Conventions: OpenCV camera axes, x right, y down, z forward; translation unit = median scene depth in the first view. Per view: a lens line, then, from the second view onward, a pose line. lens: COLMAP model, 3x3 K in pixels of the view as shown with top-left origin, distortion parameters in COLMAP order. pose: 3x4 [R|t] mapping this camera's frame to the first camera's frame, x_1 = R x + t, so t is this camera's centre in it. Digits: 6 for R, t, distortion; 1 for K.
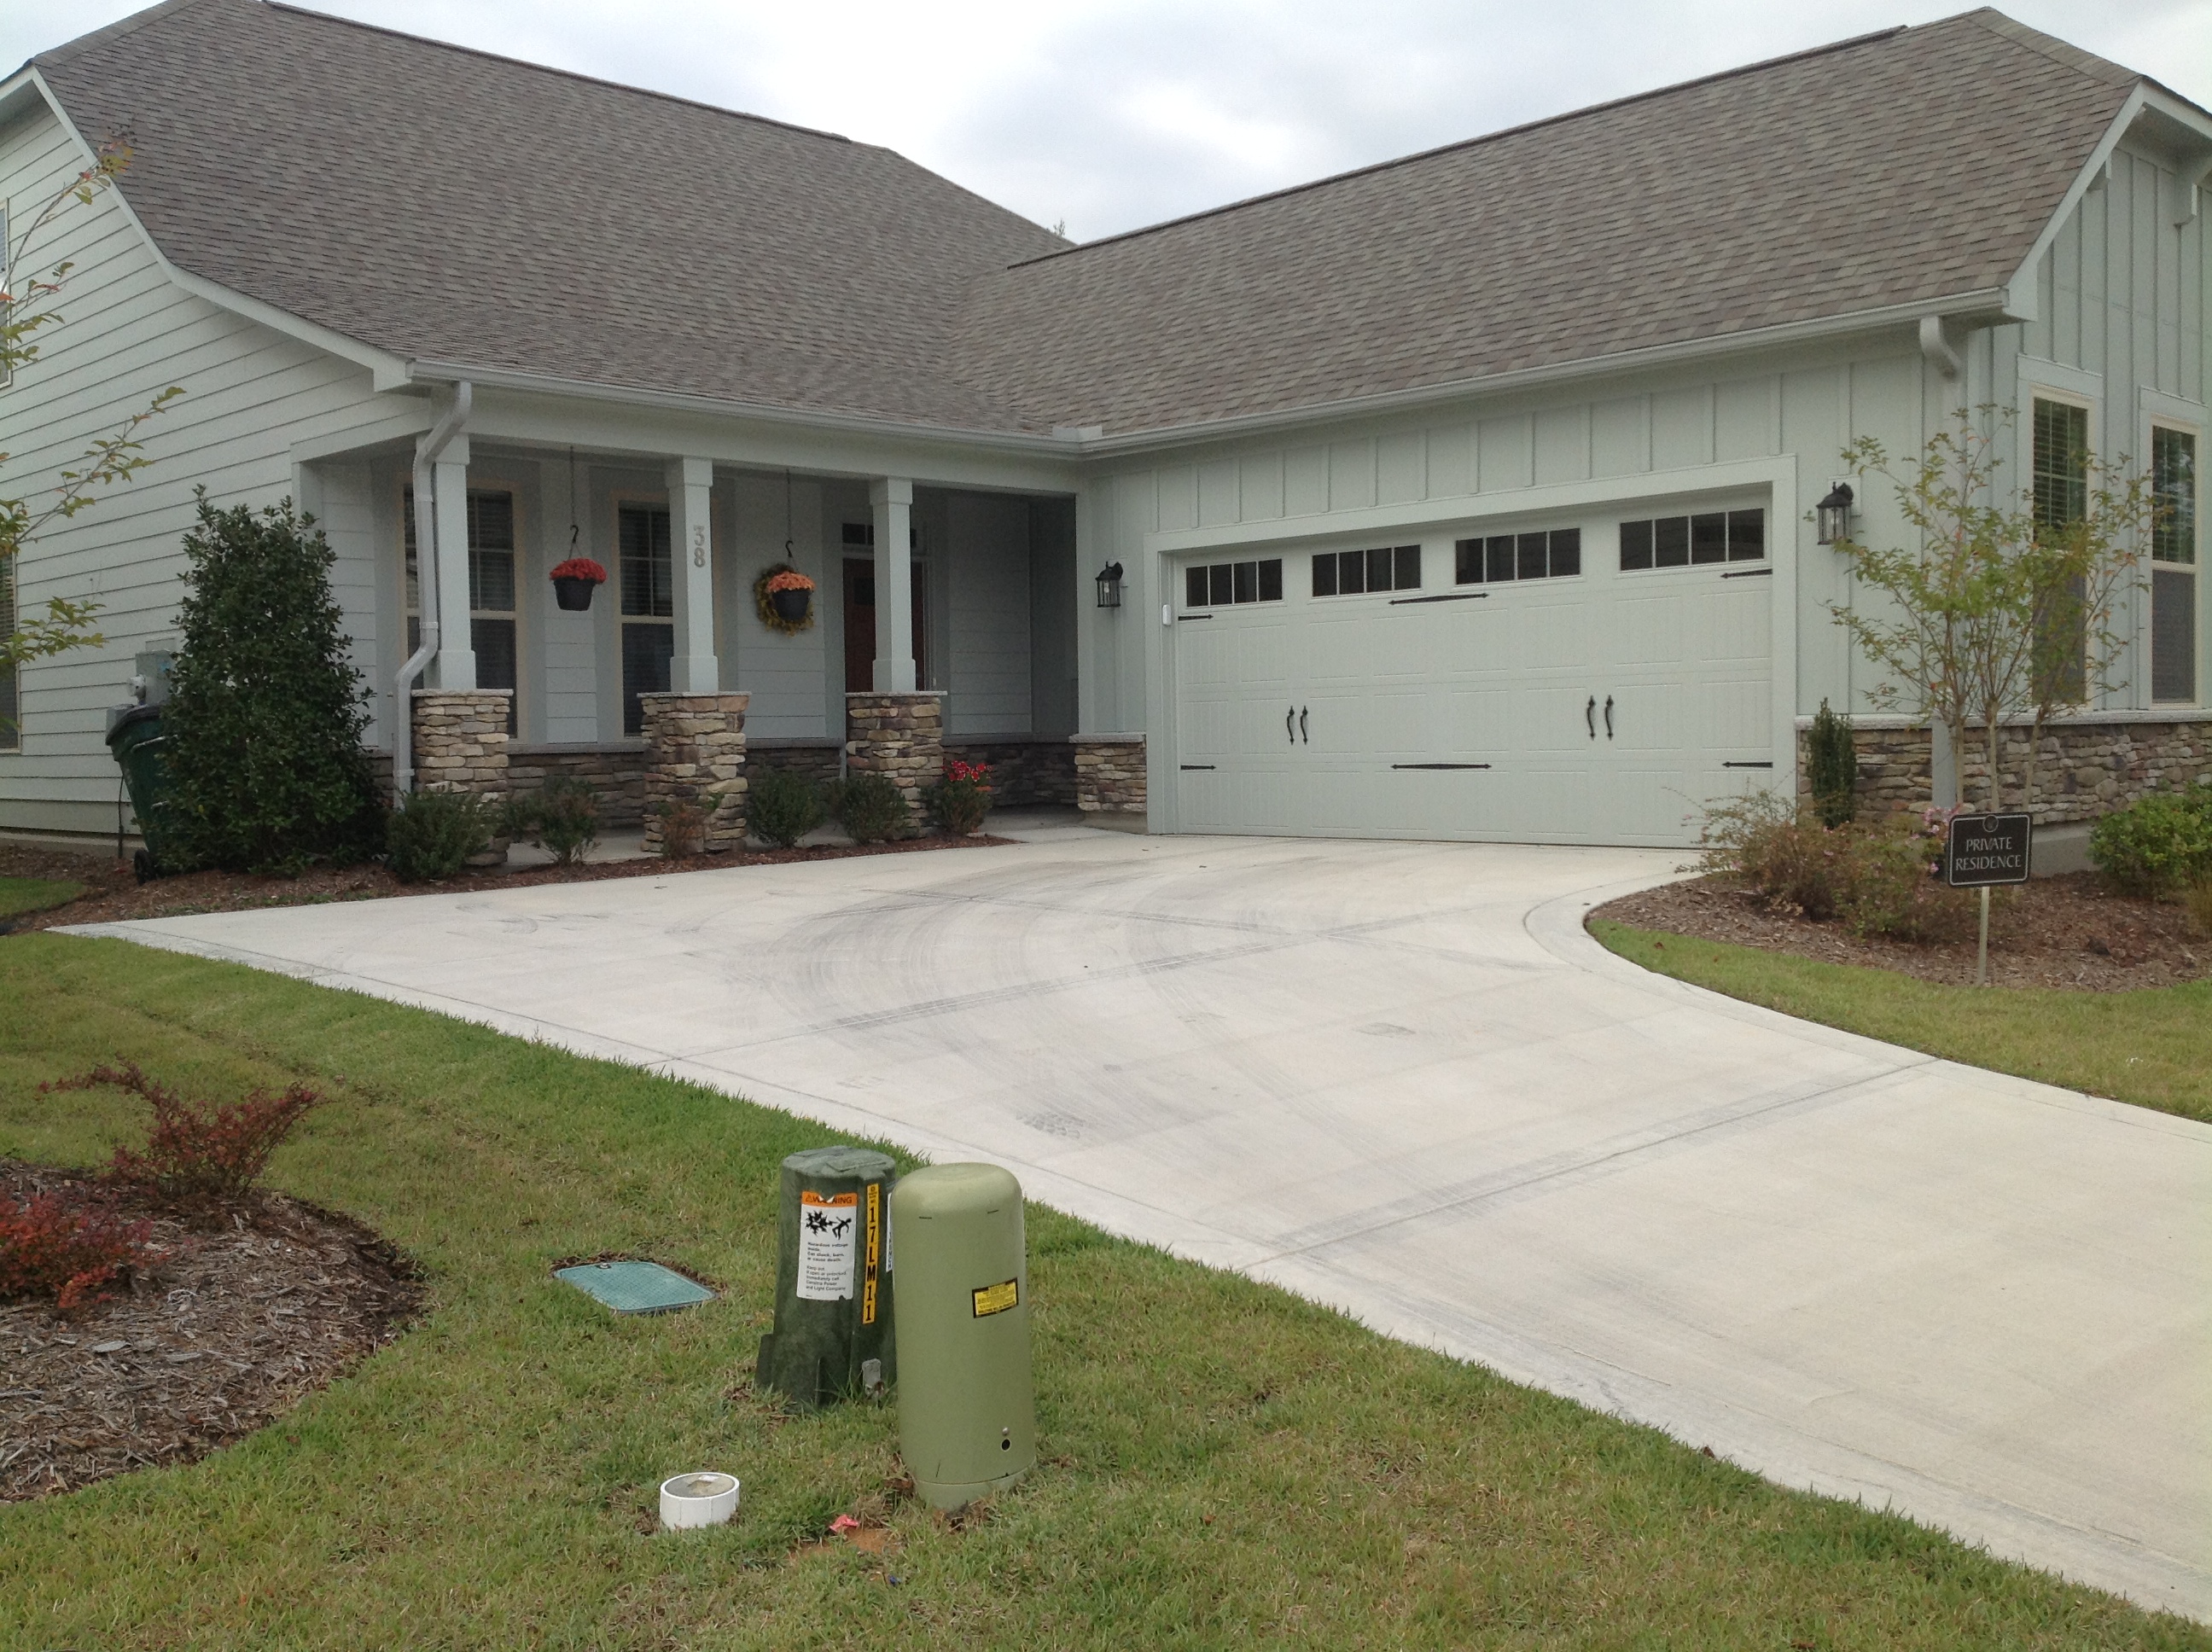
lens RADIAL K [[1950.5, 0, 1103.2], [0, 1950.5, 727.8], [0, 0, 1]] dist [0.200670, -0.412551]
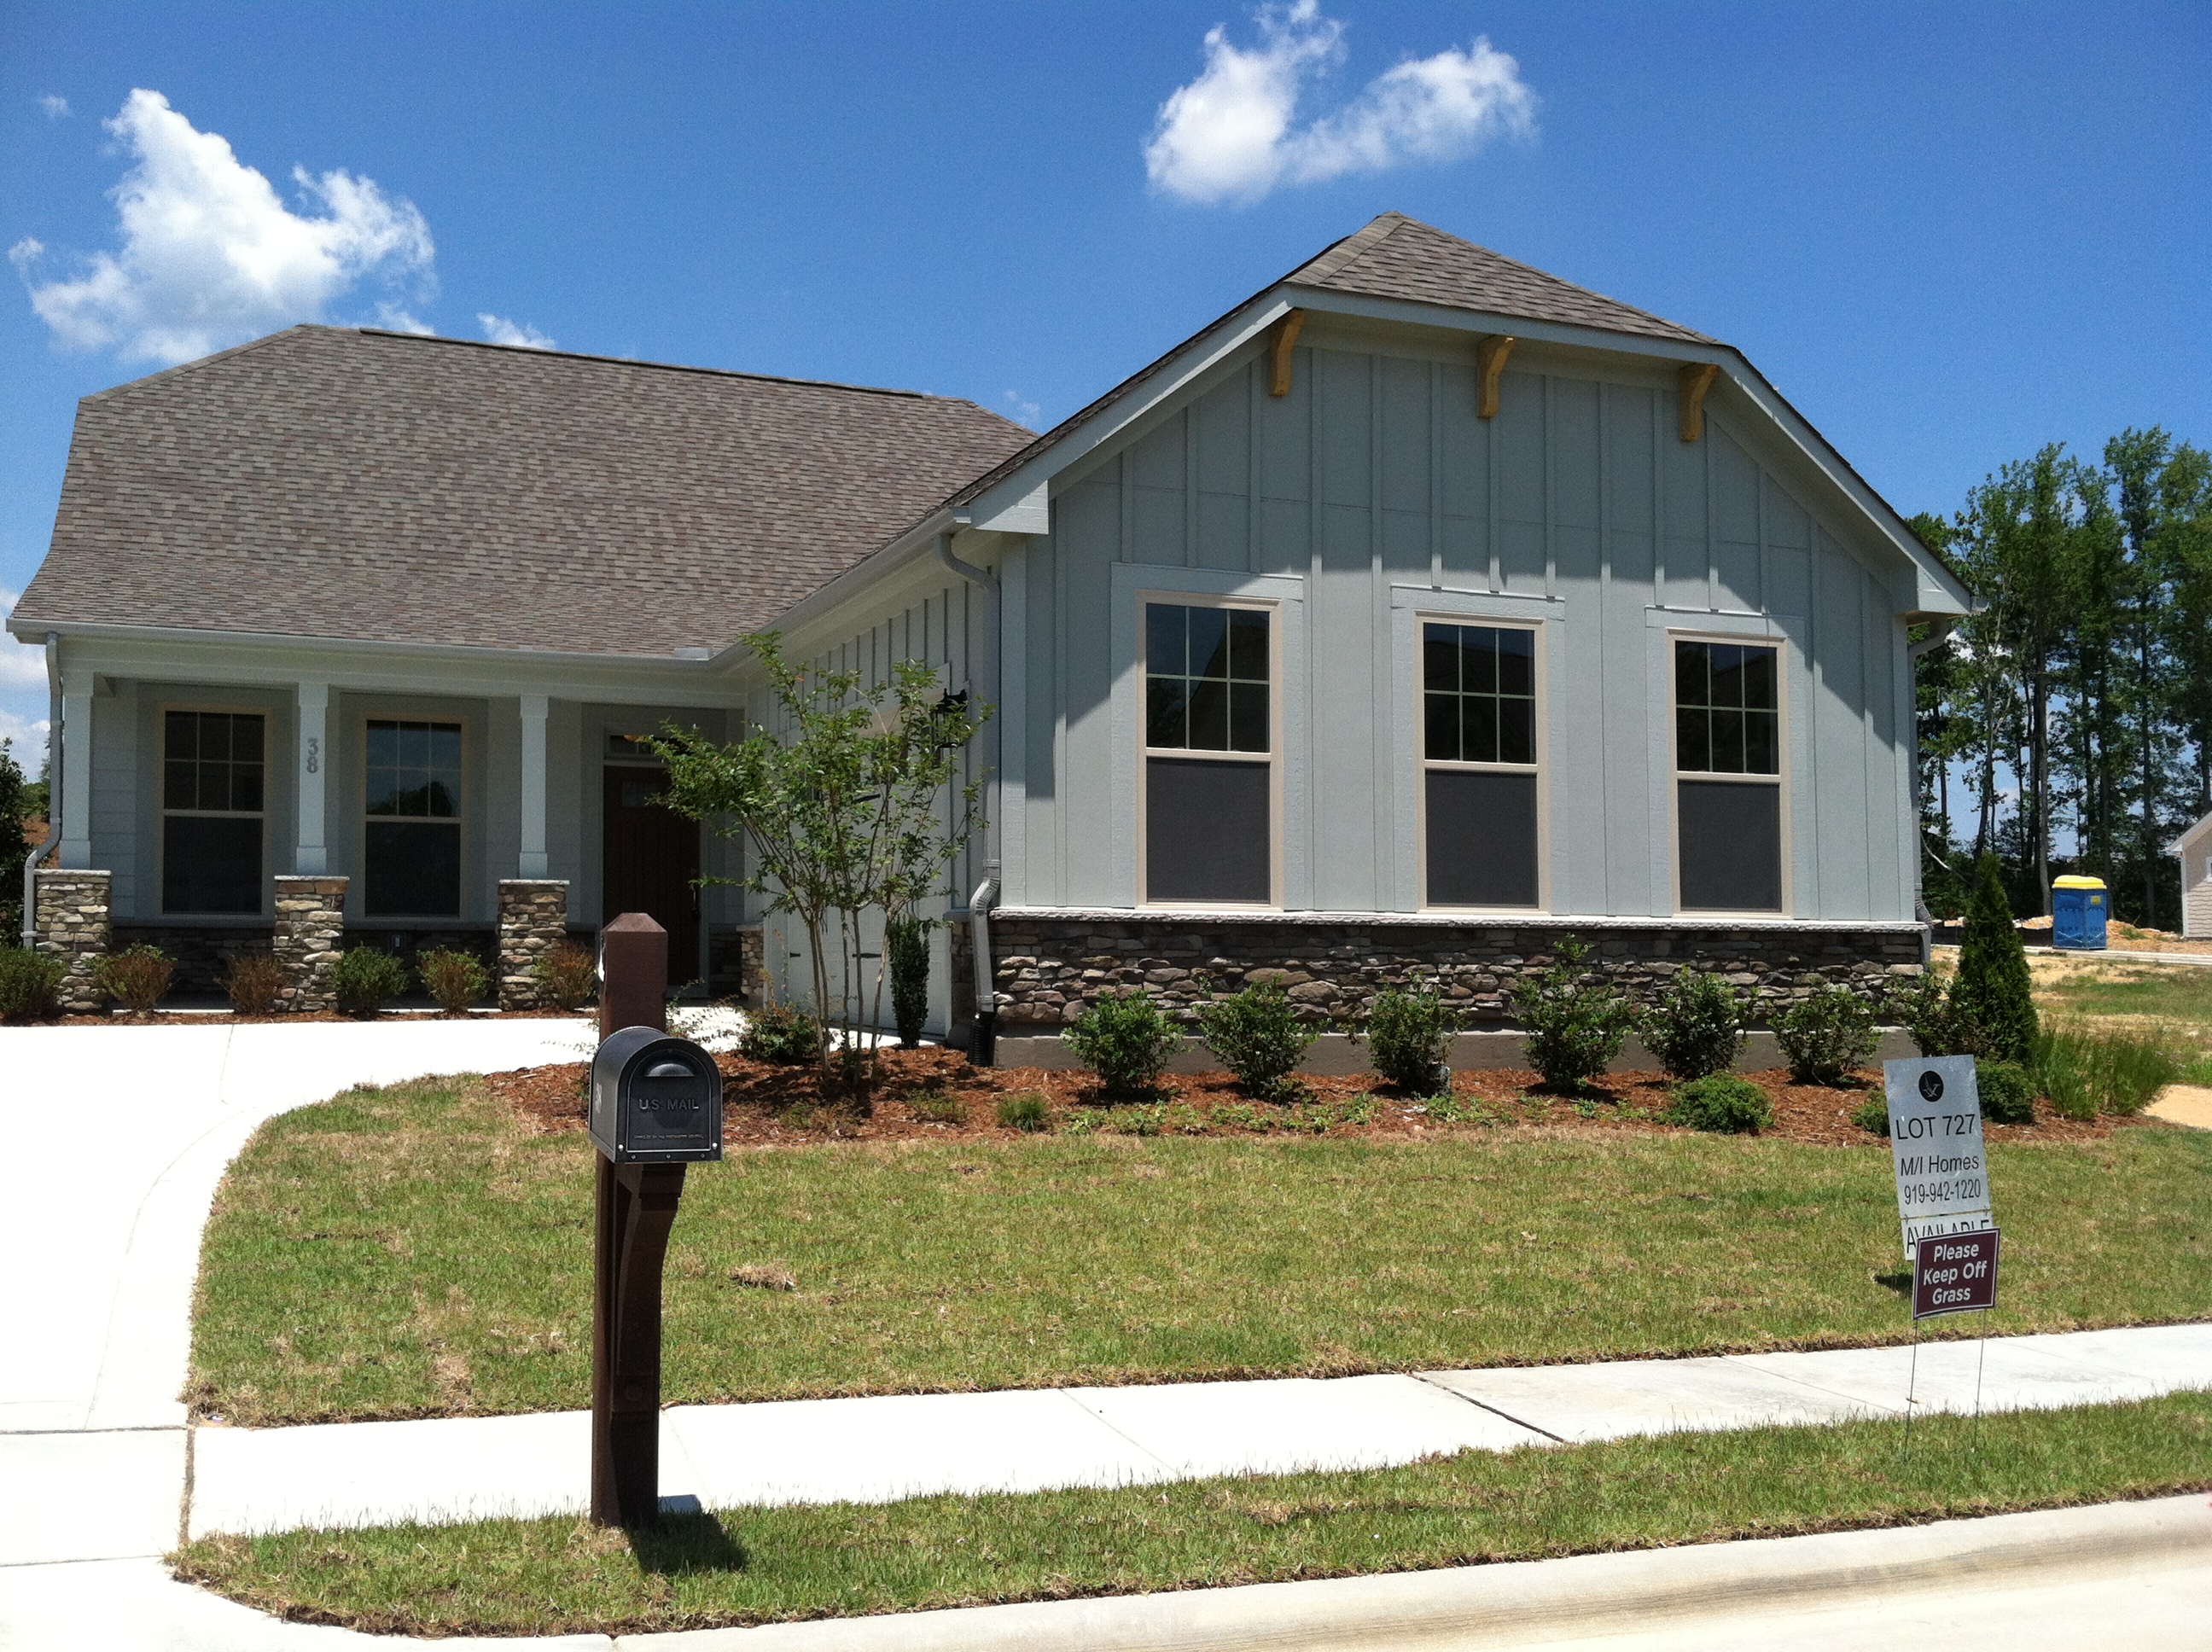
lens RADIAL K [[2024.8, 0, 1103.1], [0, 2024.8, 818.5], [0, 0, 1]] dist [0.137078, -0.375531]
pose [[0.926264, 0.001661, -0.376871, 0.746768], [-0.025050, 0.998050, -0.057169, 0.005546], [0.376041, 0.062394, 0.924500, 0.023880]]
